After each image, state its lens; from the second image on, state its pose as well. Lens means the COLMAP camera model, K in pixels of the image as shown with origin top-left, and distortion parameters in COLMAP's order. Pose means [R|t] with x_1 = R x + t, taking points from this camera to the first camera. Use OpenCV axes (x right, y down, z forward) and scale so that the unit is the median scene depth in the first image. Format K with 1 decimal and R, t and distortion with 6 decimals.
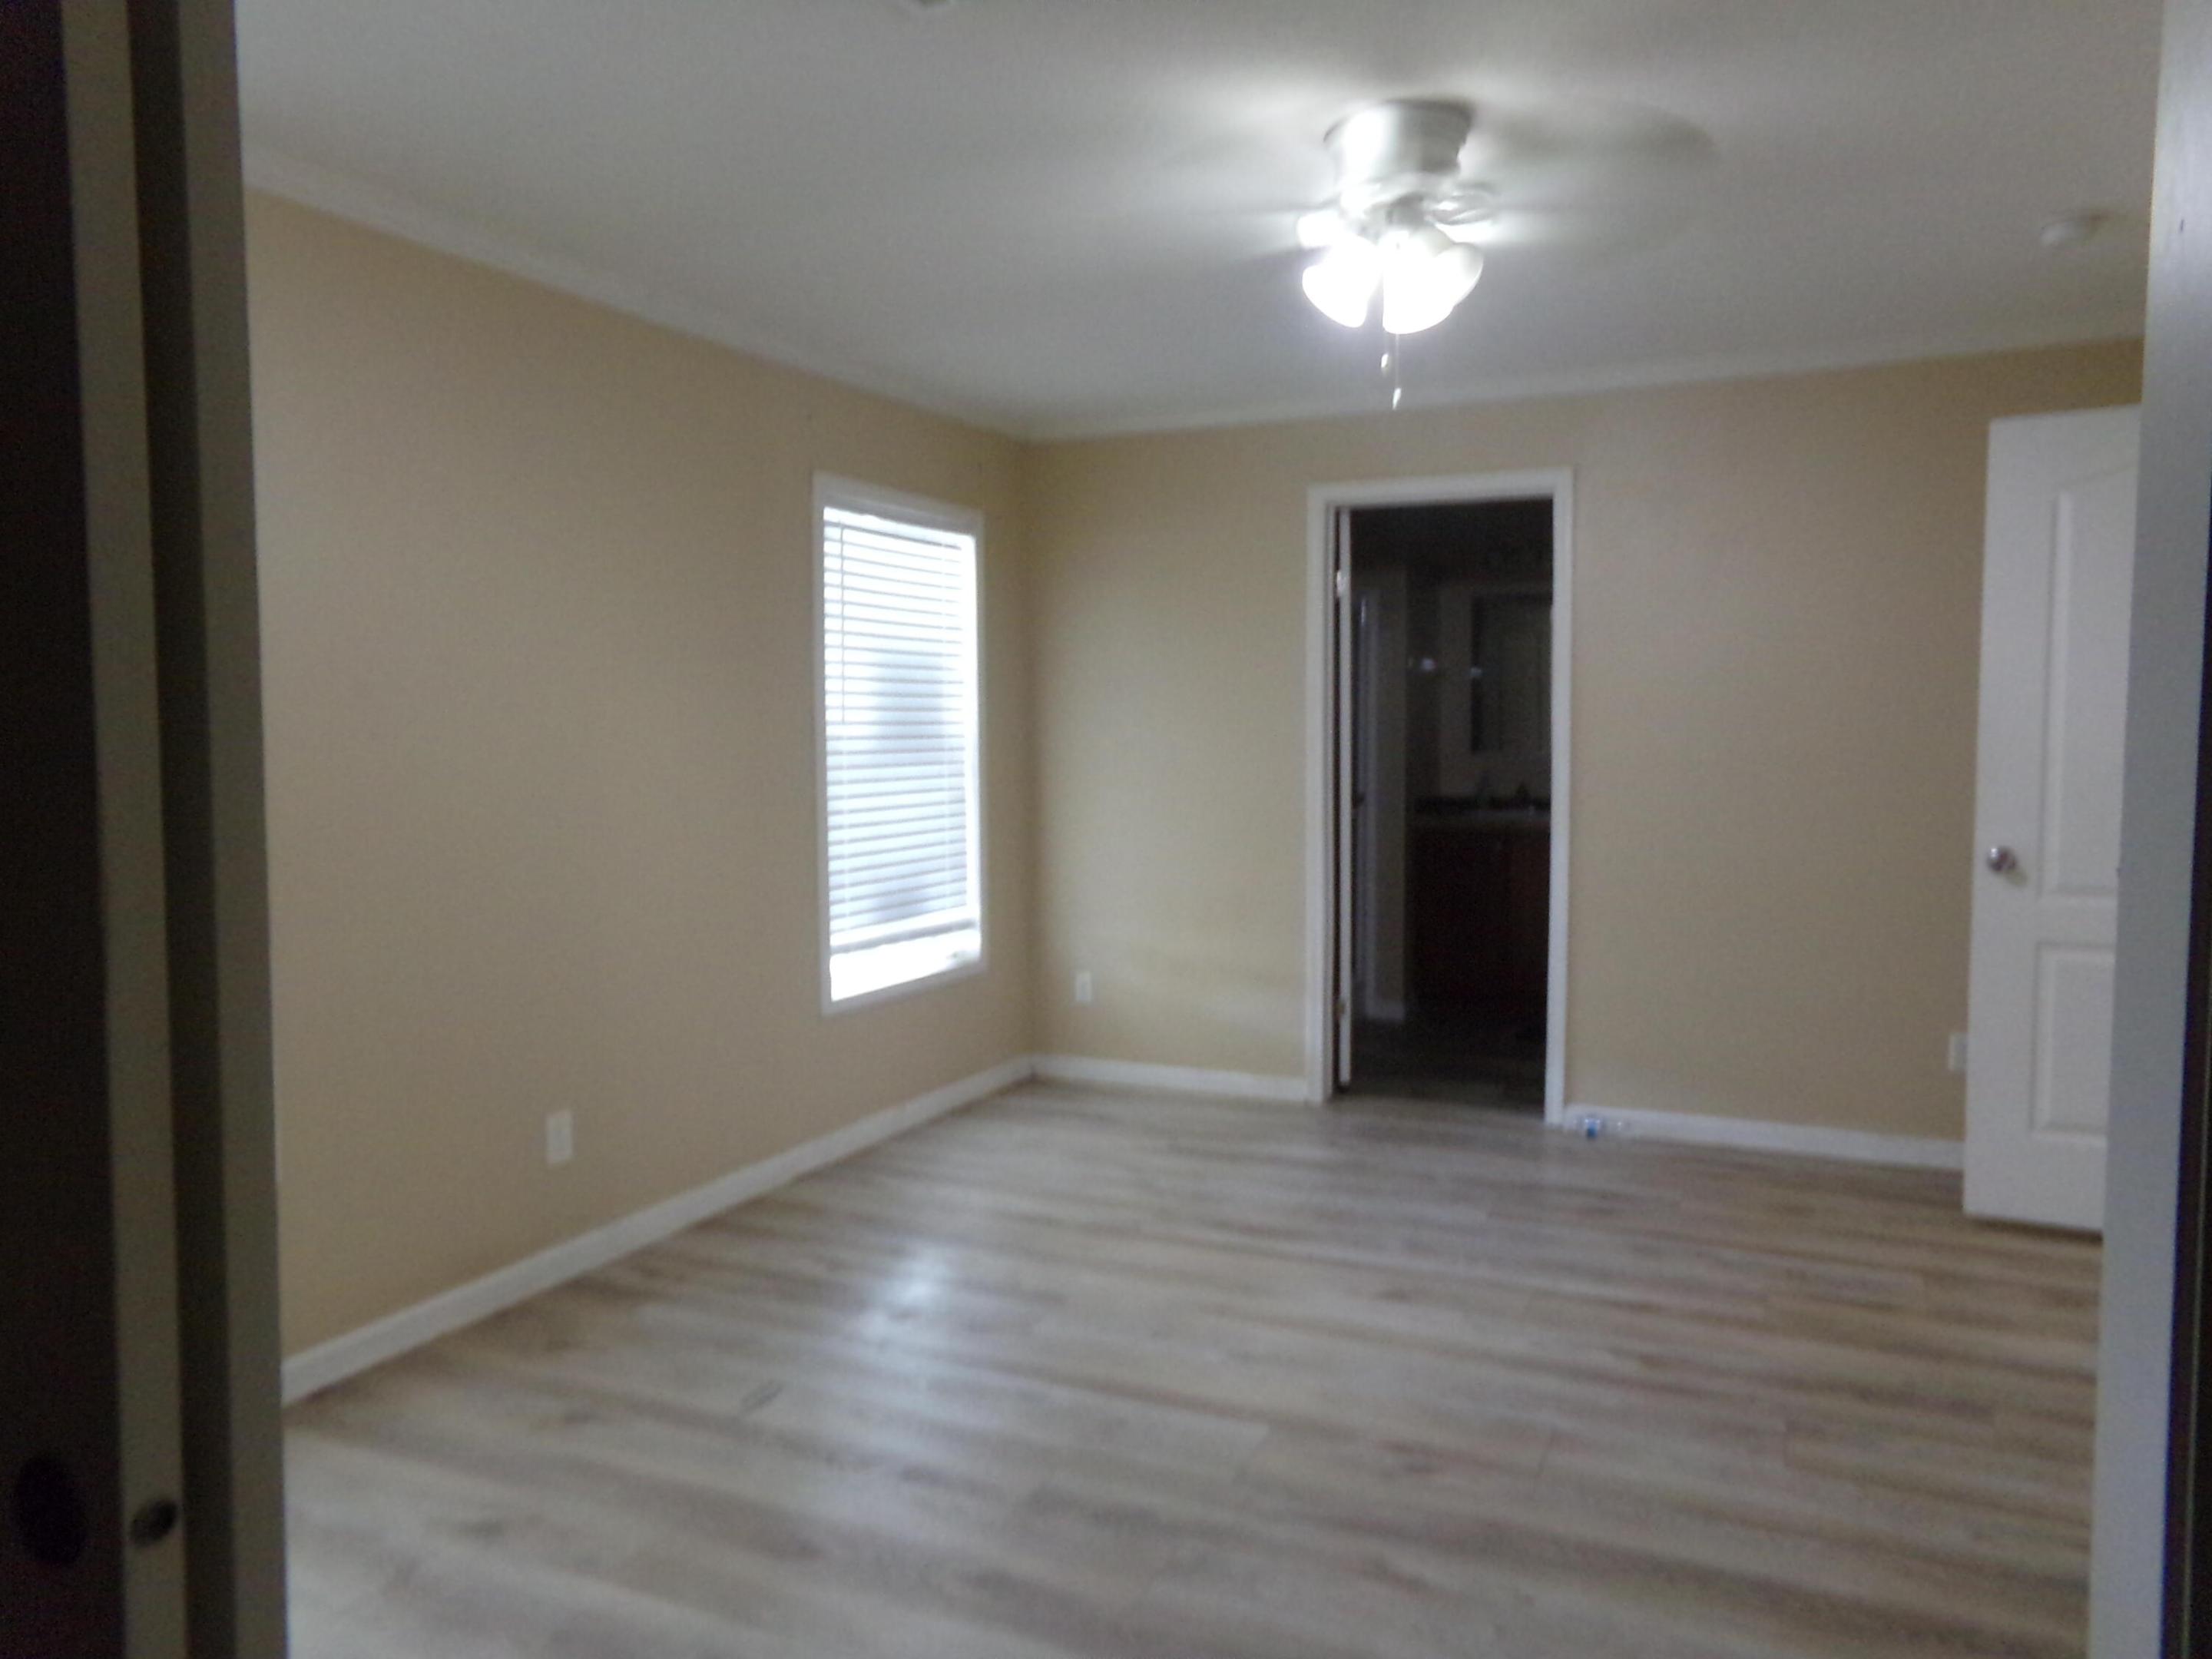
lens RADIAL K [[1523.0, 0, 1106.0], [0, 1523.0, 829.5], [0, 0, 1]] dist [-0.004192, 0.008608]
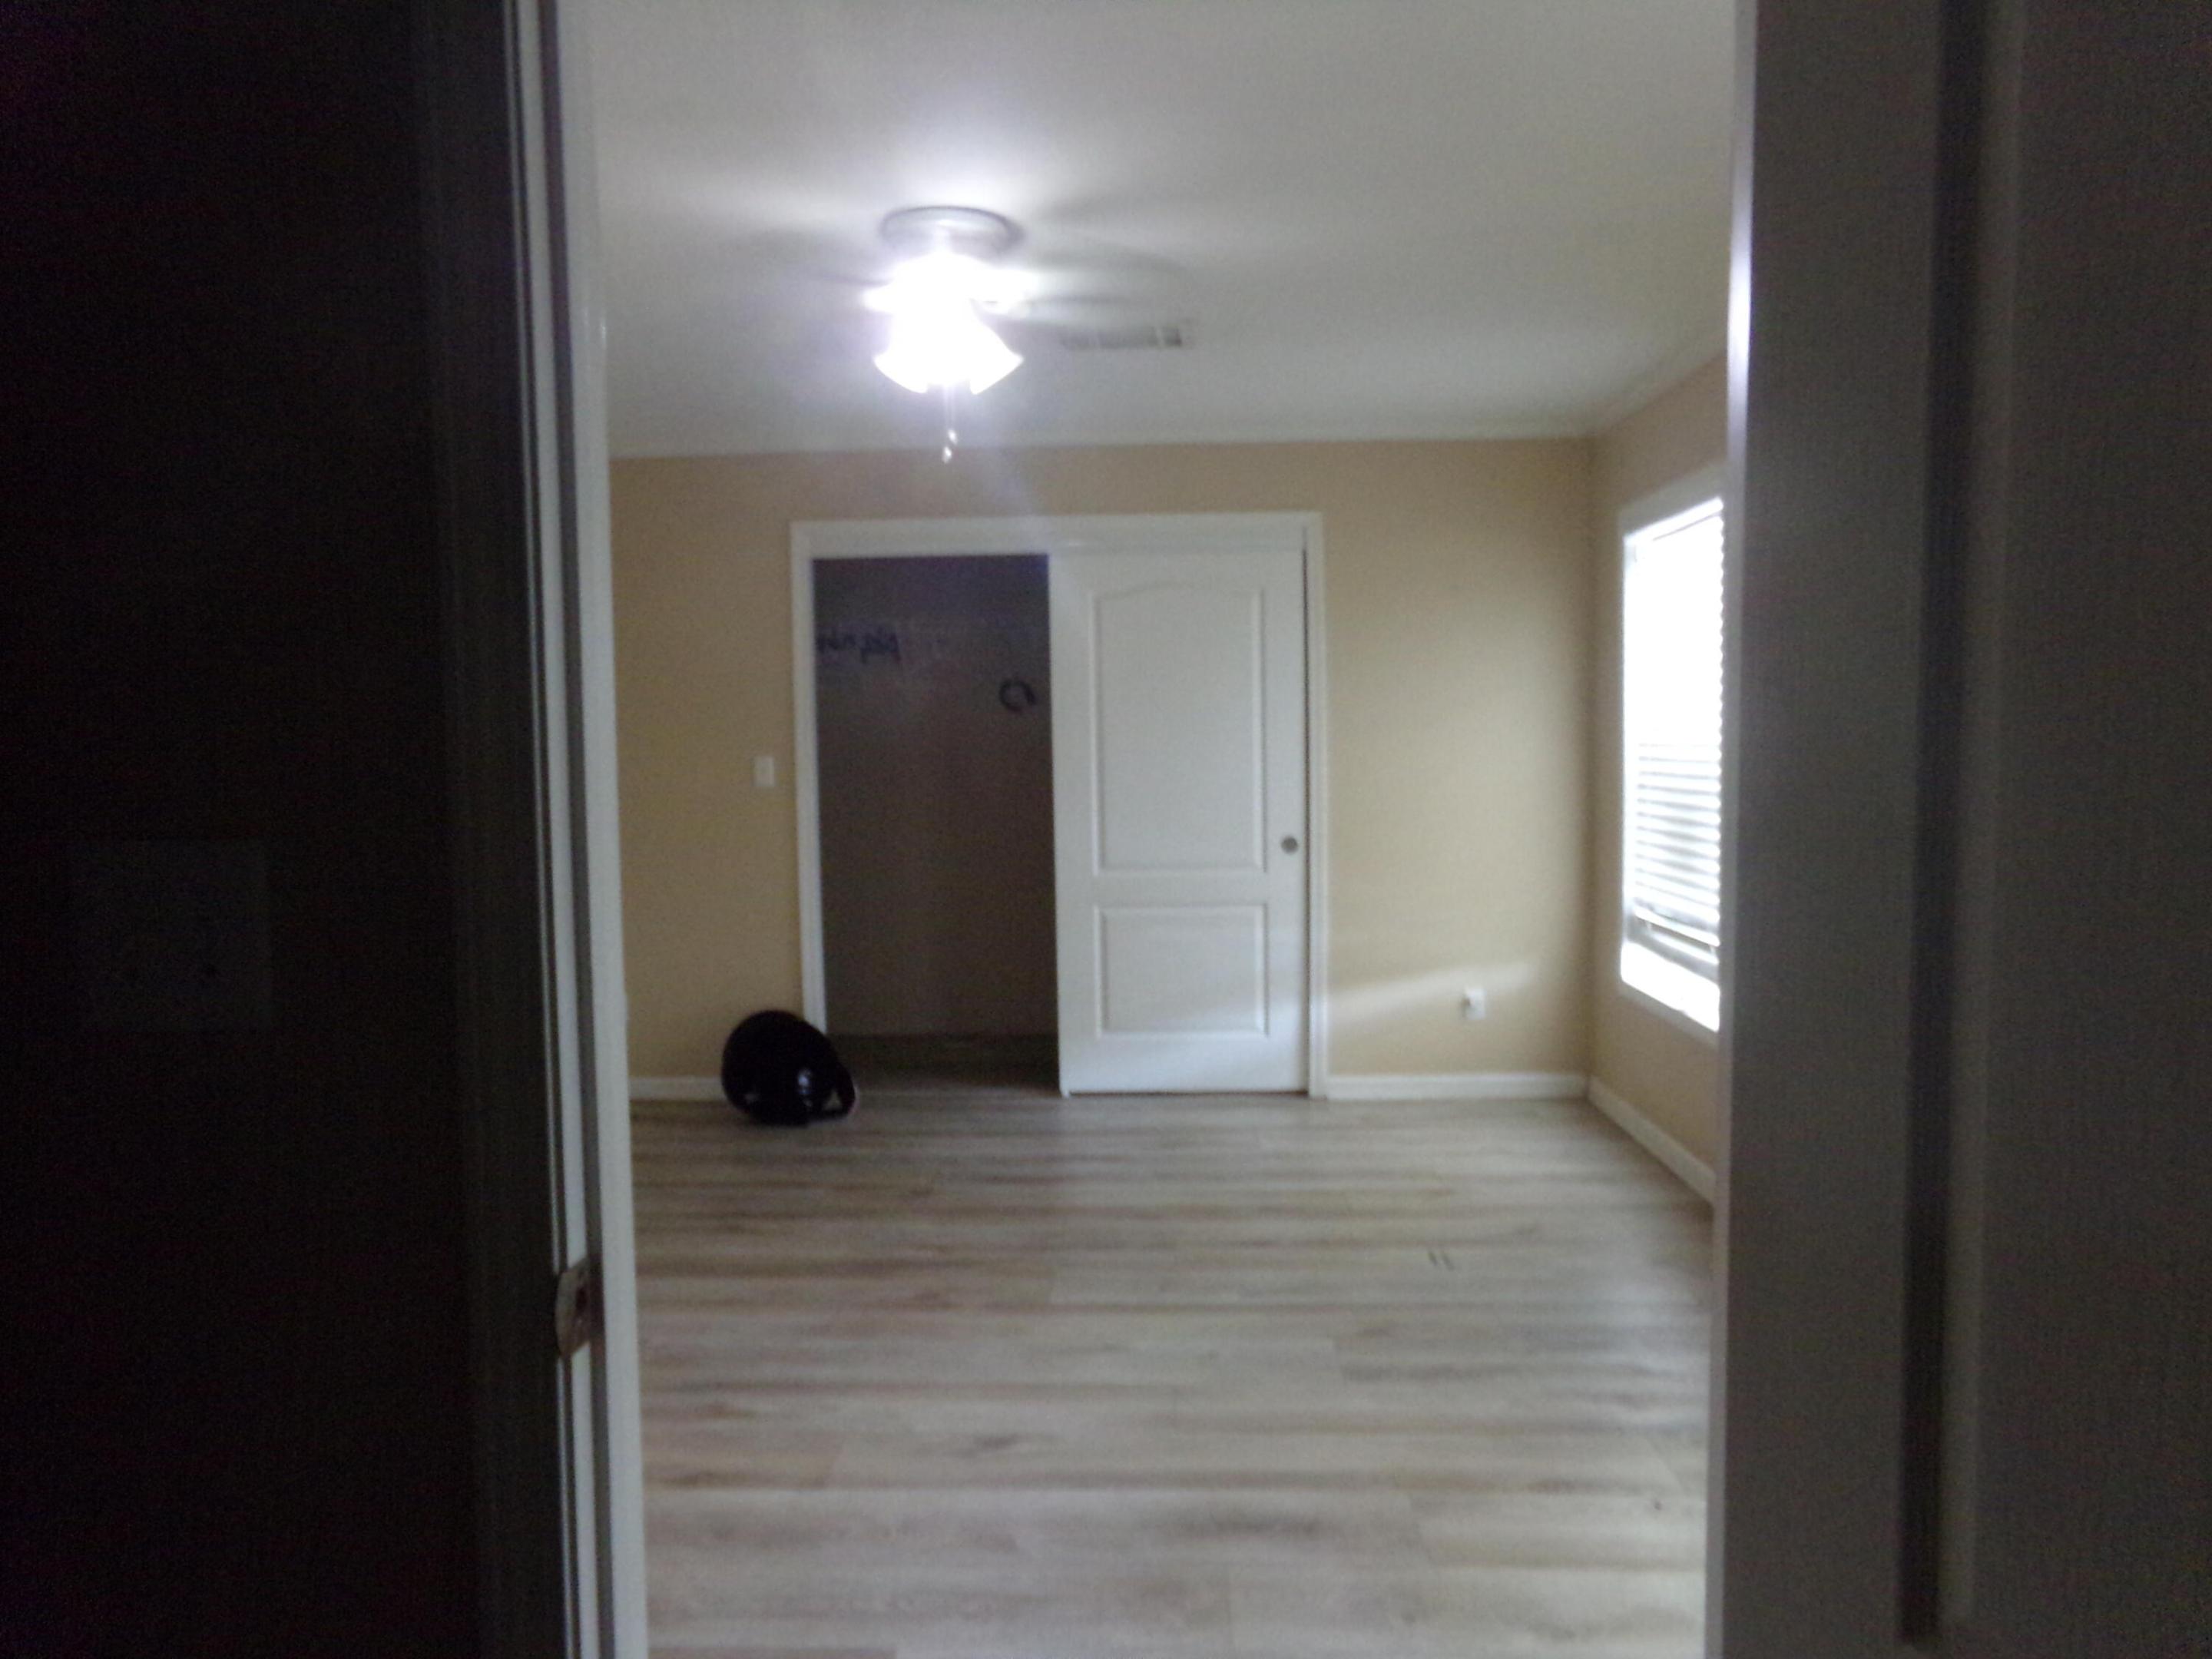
lens RADIAL K [[1510.1, 0, 1111.6], [0, 1510.1, 842.0], [0, 0, 1]] dist [-0.105364, 0.003397]
pose [[-0.917289, 0.046325, -0.395518, 0.455765], [-0.006942, 0.991200, 0.132194, -0.124482], [0.398161, 0.124006, -0.908895, 1.798574]]
